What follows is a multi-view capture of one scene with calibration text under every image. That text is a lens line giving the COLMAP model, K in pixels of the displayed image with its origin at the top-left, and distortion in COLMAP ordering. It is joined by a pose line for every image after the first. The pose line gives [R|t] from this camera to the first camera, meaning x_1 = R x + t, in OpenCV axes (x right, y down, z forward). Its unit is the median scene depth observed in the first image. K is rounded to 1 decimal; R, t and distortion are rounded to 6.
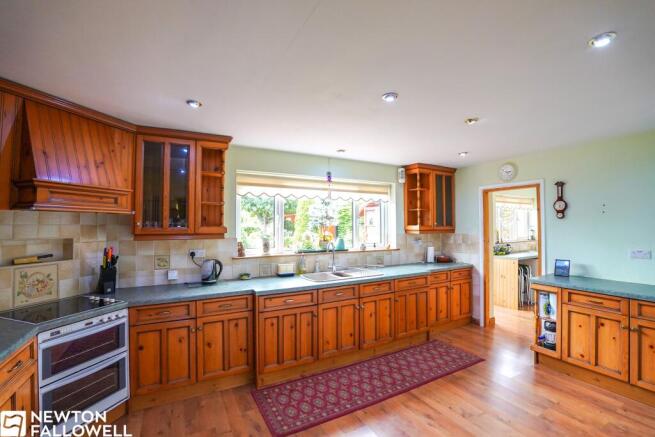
lens RADIAL K [[290.7, 0, 326.1], [0, 290.7, 222.8], [0, 0, 1]] dist [-0.039733, 0.001477]
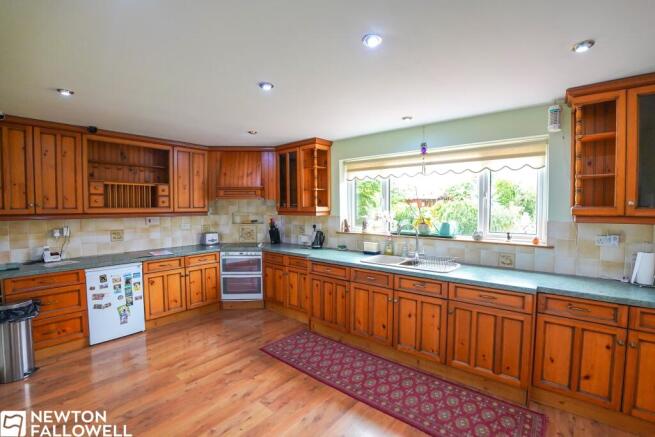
lens RADIAL K [[290.7, 0, 327.2], [0, 290.7, 220.4], [0, 0, 1]] dist [-0.039733, 0.001477]
pose [[0.363792, 0.050750, -0.930097, 0.860453], [0.012984, 0.998141, 0.059541, -0.003633], [0.931390, -0.033737, 0.362457, 0.518642]]
